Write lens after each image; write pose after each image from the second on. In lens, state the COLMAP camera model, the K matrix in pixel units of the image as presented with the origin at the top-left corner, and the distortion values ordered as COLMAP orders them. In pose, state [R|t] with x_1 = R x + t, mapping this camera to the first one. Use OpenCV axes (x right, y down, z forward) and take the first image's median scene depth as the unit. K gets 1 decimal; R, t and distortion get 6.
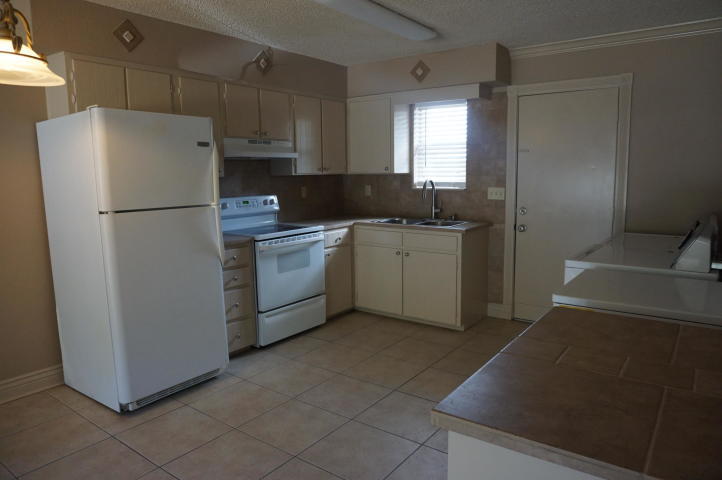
lens RADIAL K [[494.9, 0, 361.0], [0, 494.9, 240.0], [0, 0, 1]] dist [-0.044230, 0.006392]
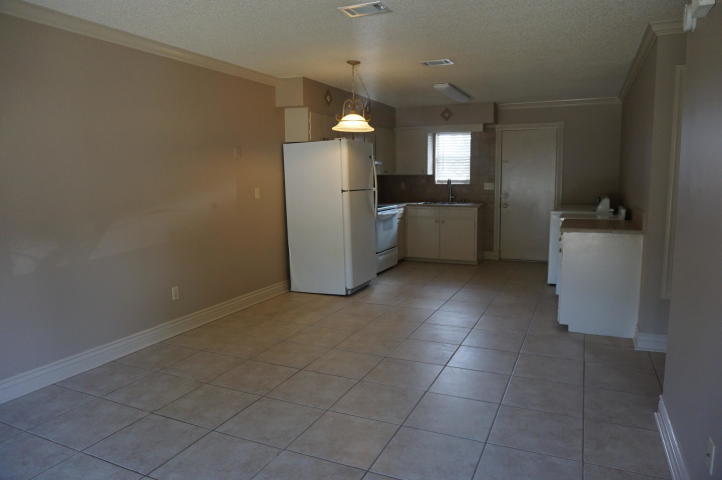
lens RADIAL K [[494.9, 0, 361.0], [0, 494.9, 240.0], [0, 0, 1]] dist [-0.044230, 0.006392]
pose [[0.978534, -0.022753, 0.204825, -0.523710], [0.025265, 0.999634, -0.009656, 0.098795], [-0.204531, 0.014624, 0.978751, -0.594681]]
